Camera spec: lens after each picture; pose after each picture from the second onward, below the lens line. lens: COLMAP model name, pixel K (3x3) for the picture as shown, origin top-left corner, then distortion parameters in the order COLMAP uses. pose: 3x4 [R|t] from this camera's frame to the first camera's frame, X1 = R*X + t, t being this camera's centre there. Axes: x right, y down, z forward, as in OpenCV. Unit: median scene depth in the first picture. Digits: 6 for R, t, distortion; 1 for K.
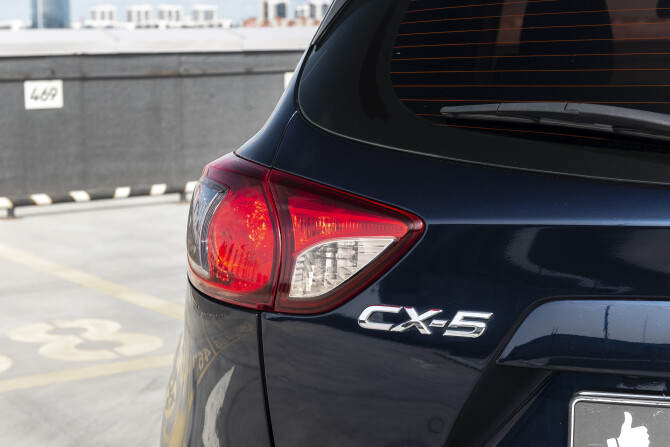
lens RADIAL K [[1309.0, 0, 335.0], [0, 1309.0, 223.5], [0, 0, 1]] dist [0.007811, -0.072210]
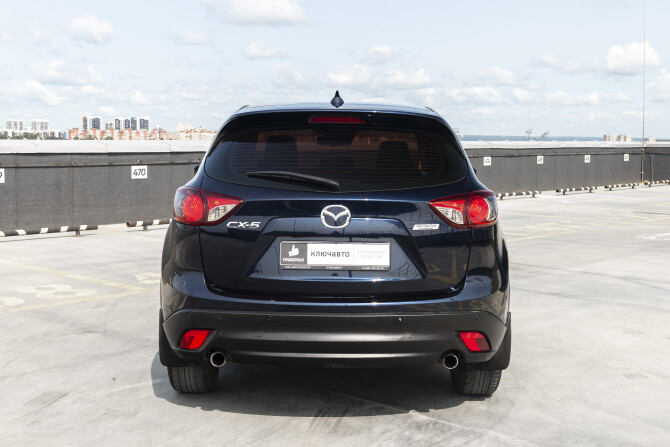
lens RADIAL K [[869.7, 0, 335.0], [0, 869.7, 223.5], [0, 0, 1]] dist [-0.025297, -0.044698]
pose [[0.974727, -0.000987, 0.223398, -0.038688], [0.012398, 0.998688, -0.049680, 0.031378], [-0.223056, 0.051194, 0.973460, -0.251910]]
